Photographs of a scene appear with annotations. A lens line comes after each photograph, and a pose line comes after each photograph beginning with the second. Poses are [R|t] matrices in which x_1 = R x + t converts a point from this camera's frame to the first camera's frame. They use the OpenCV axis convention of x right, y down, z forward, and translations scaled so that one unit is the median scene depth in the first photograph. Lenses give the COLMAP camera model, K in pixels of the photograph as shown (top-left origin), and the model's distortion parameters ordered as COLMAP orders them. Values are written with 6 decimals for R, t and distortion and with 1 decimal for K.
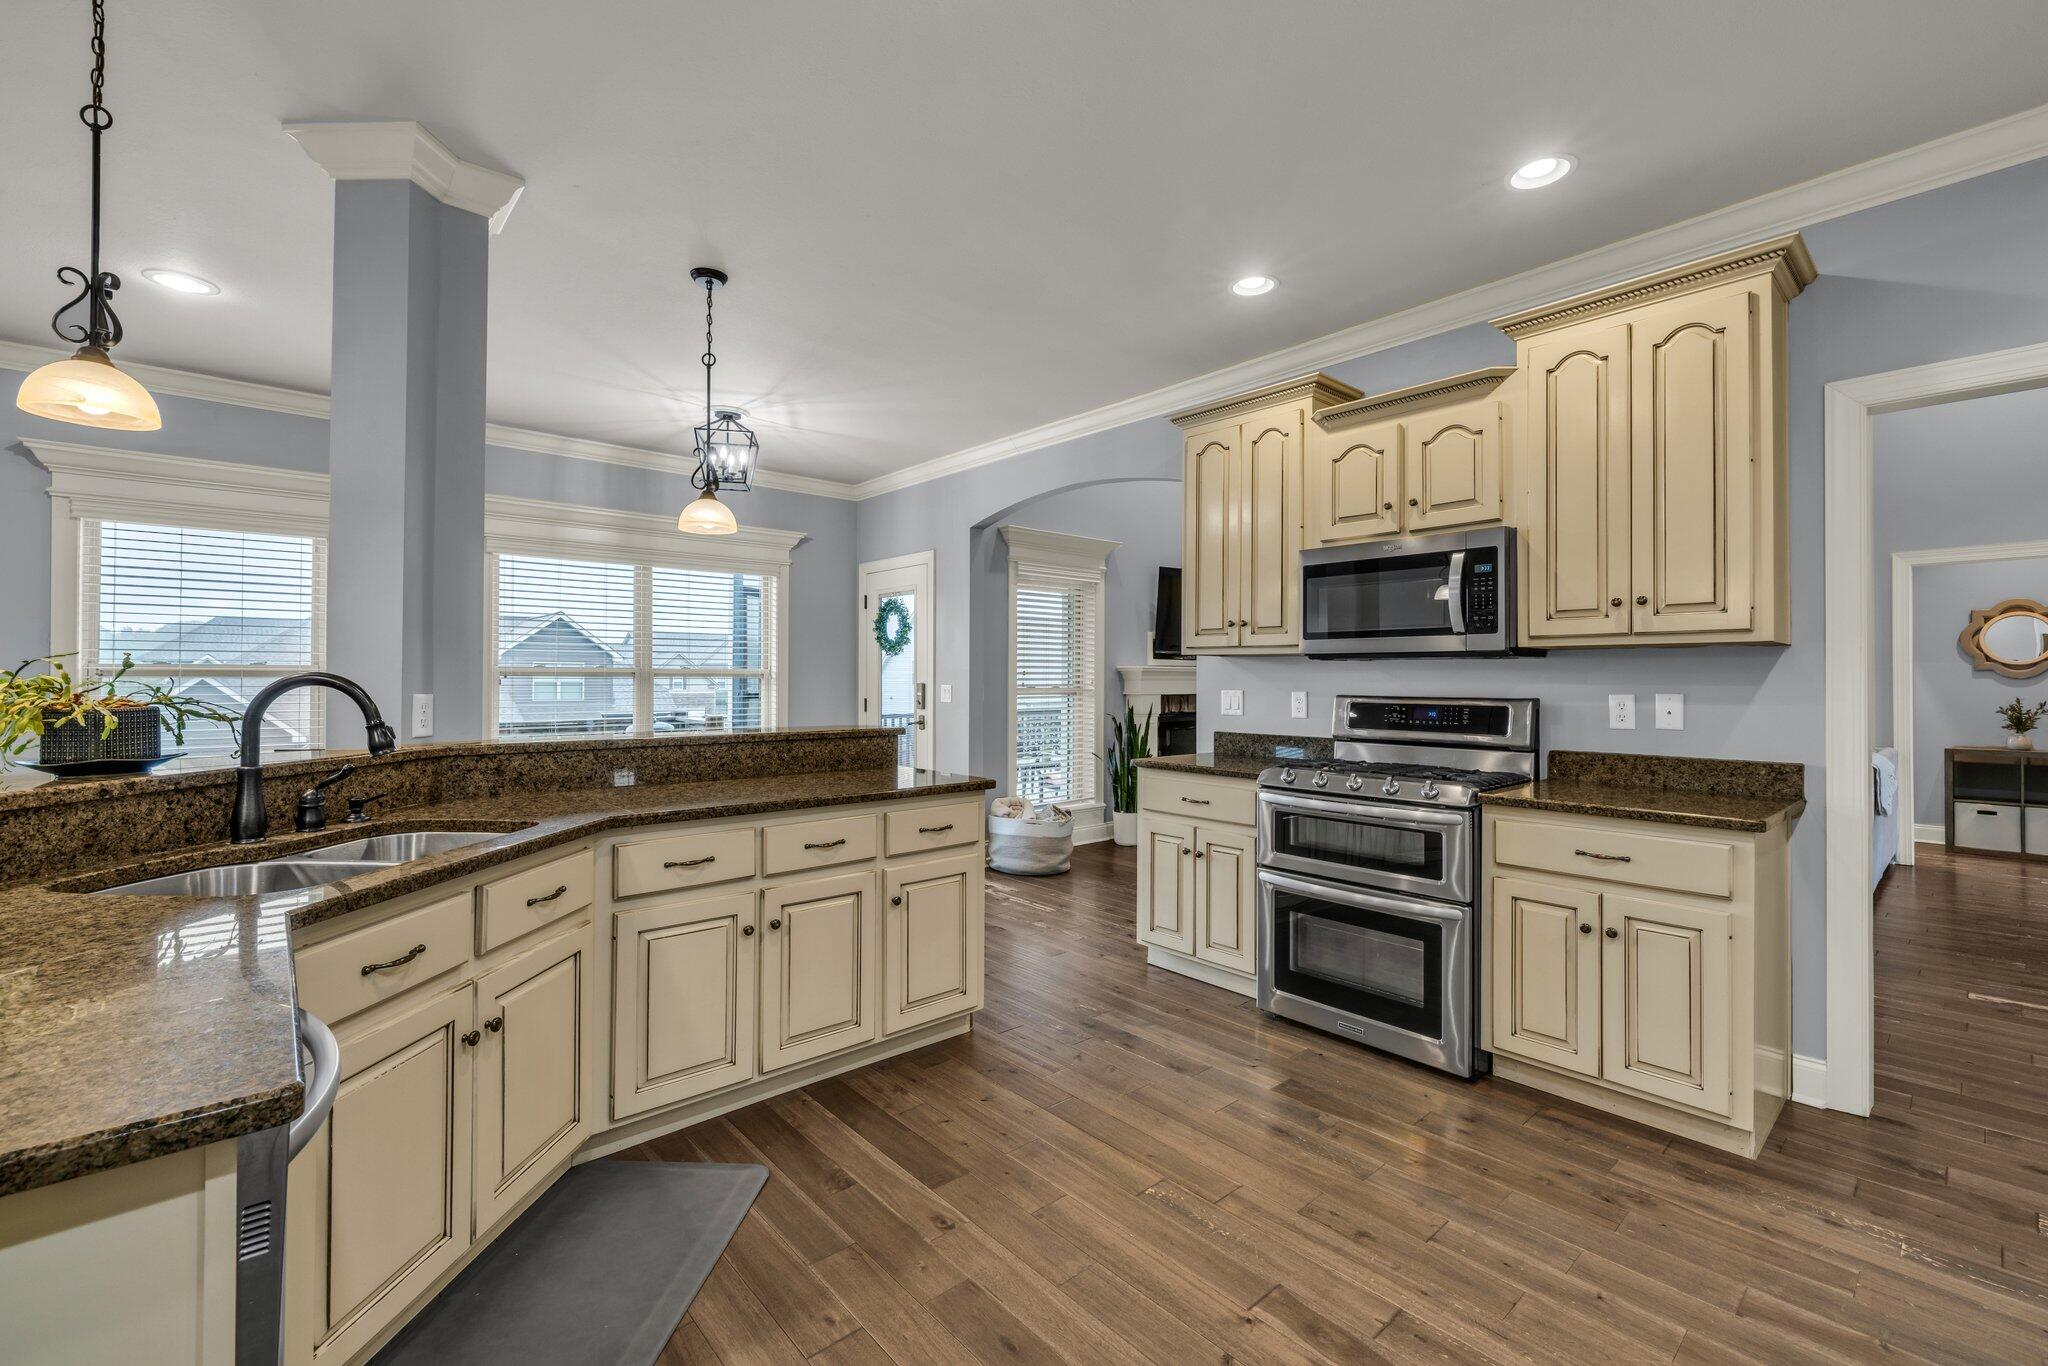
lens RADIAL K [[859.8, 0, 1024.5], [0, 859.8, 676.5], [0, 0, 1]] dist [0.000172, 0.000067]
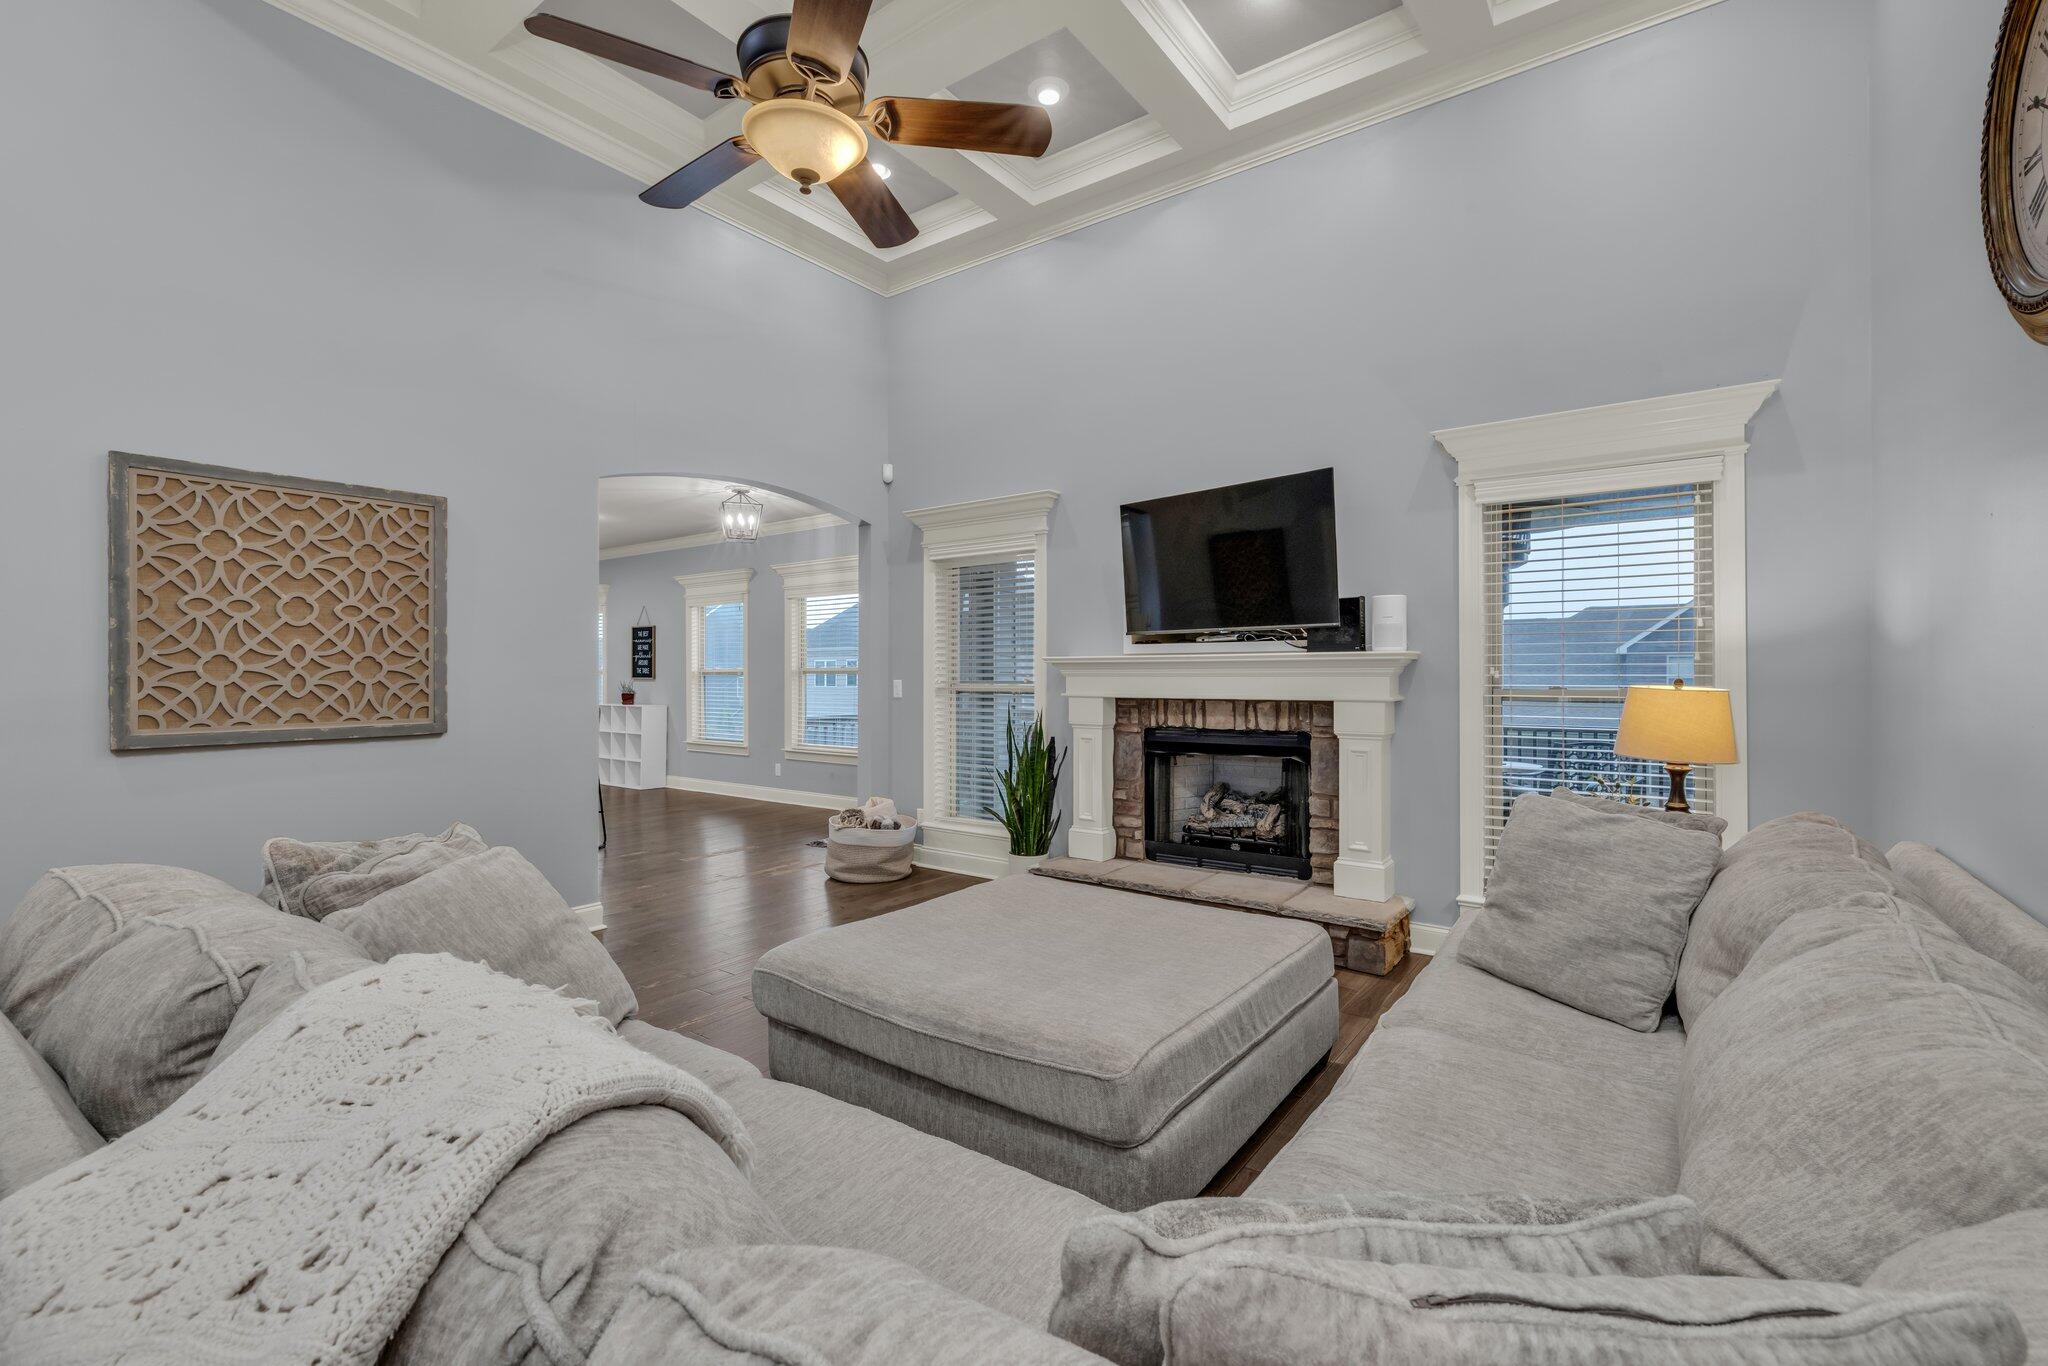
lens RADIAL K [[888.4, 0, 1019.5], [0, 888.4, 669.9], [0, 0, 1]] dist [0.002445, -0.000457]
pose [[0.205967, -0.000001, -0.978559, 0.804750], [0.010969, 0.999937, 0.002307, -0.003307], [0.978498, -0.011209, 0.205954, 0.778971]]
